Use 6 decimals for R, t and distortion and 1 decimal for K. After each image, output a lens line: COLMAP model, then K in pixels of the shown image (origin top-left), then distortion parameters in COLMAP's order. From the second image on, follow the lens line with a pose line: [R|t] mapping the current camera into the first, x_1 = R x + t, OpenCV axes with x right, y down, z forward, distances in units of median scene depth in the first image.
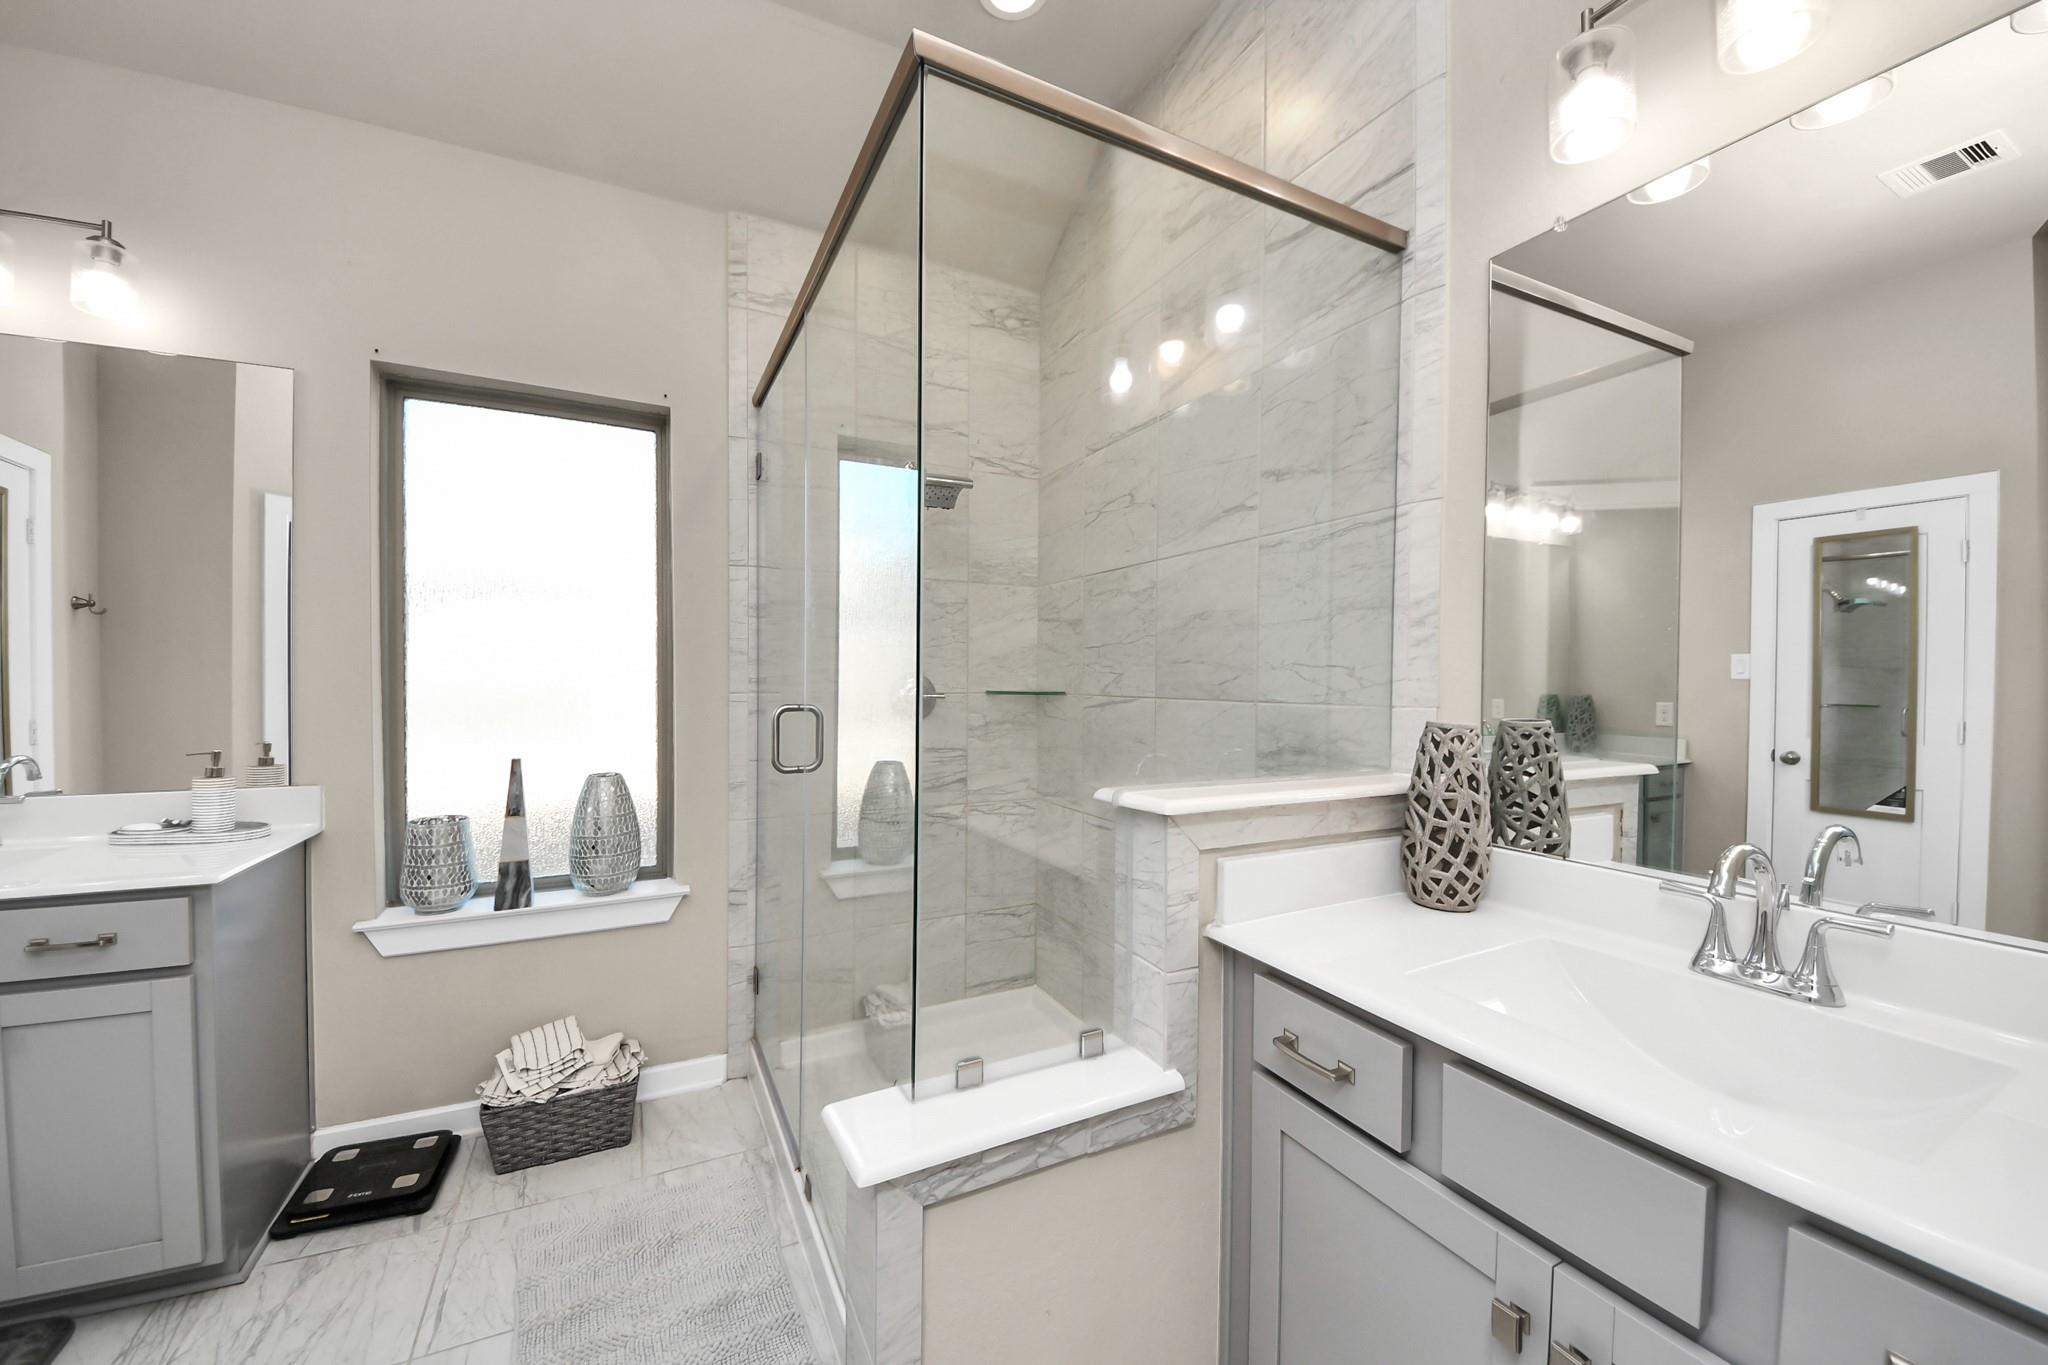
lens RADIAL K [[754.5, 0, 1032.7], [0, 754.5, 688.6], [0, 0, 1]] dist [0.020873, -0.020151]
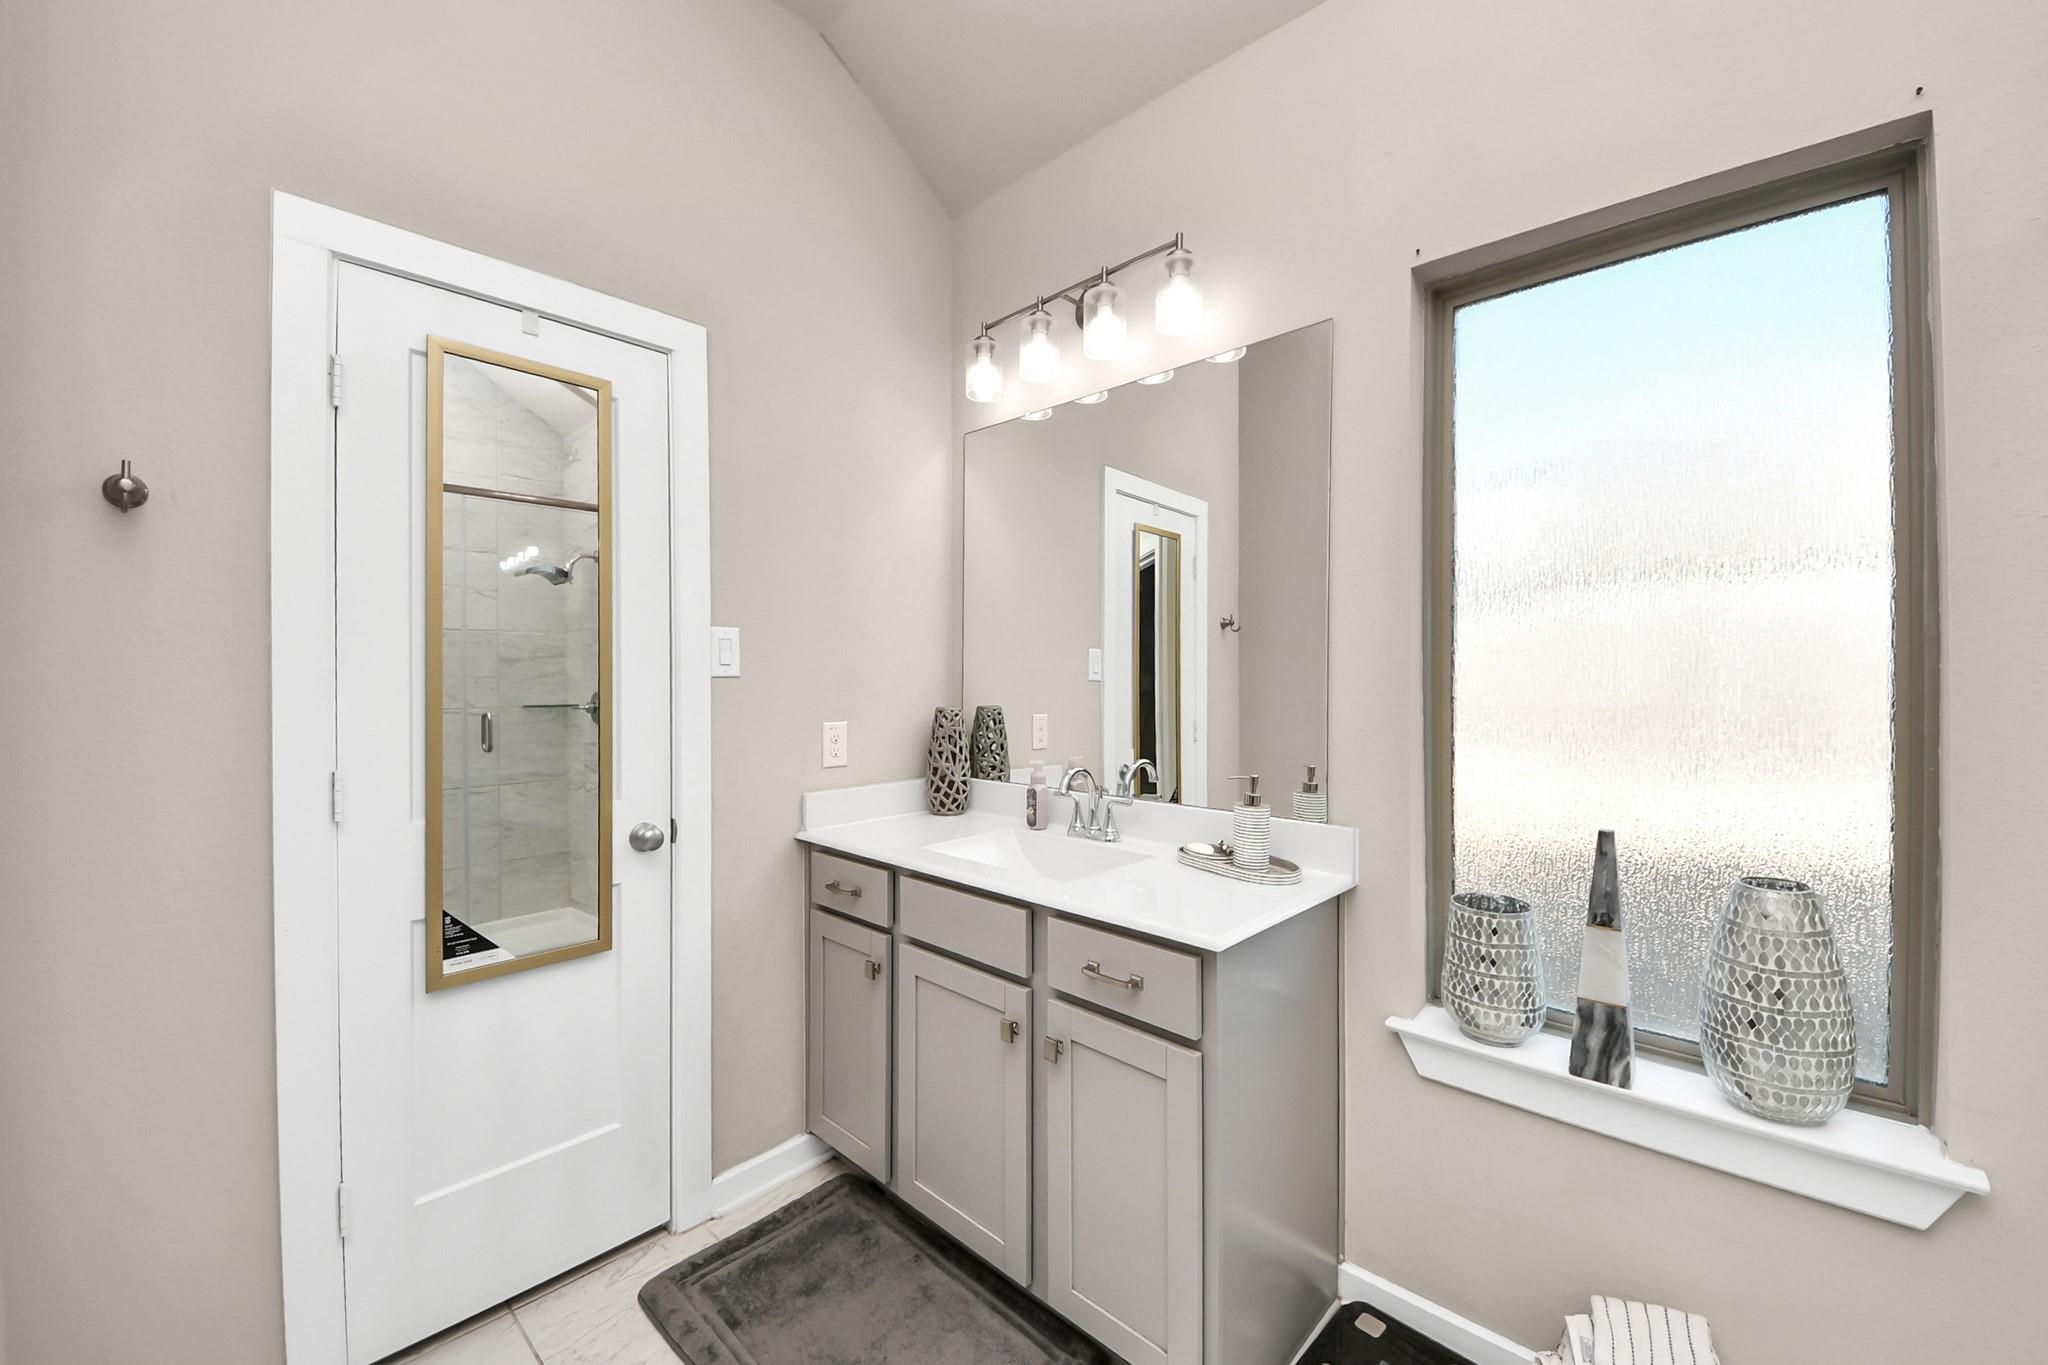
lens RADIAL K [[802.6, 0, 1046.1], [0, 802.6, 680.2], [0, 0, 1]] dist [0.022426, -0.020997]
pose [[0.354802, 0.000265, -0.934941, -0.249007], [-0.006472, 0.999977, -0.002172, -0.021504], [0.934919, 0.006822, 0.354796, 0.369287]]
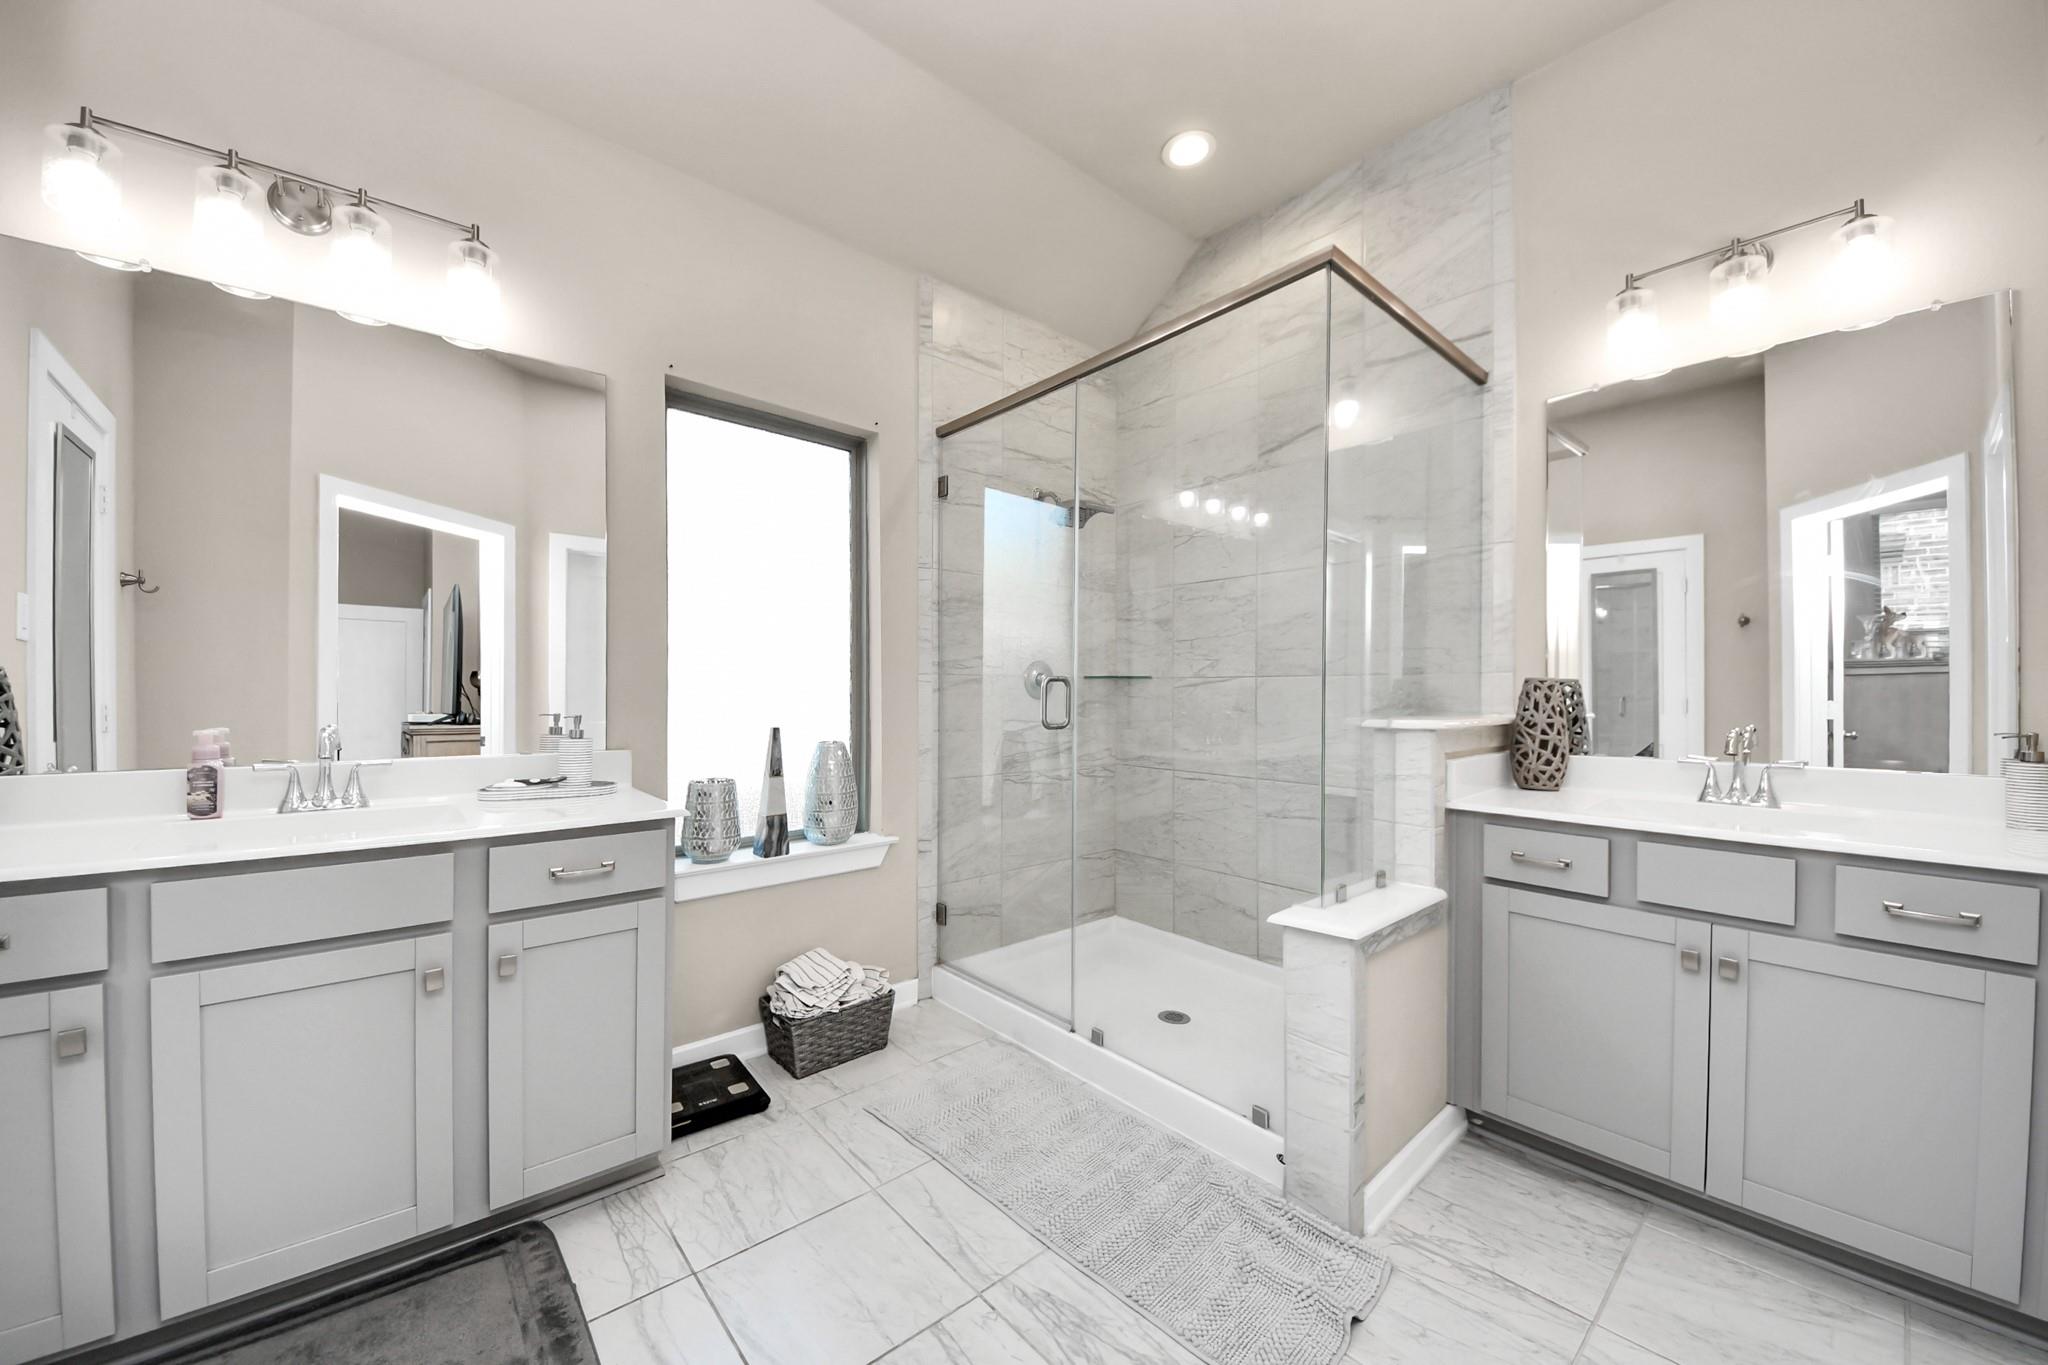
lens RADIAL K [[735.6, 0, 1008.7], [0, 735.6, 689.8], [0, 0, 1]] dist [0.013040, -0.012506]
pose [[0.971425, -0.002595, 0.237334, -0.614820], [0.006416, 0.999862, -0.015328, 0.056473], [-0.237262, 0.016413, 0.971307, -0.182376]]
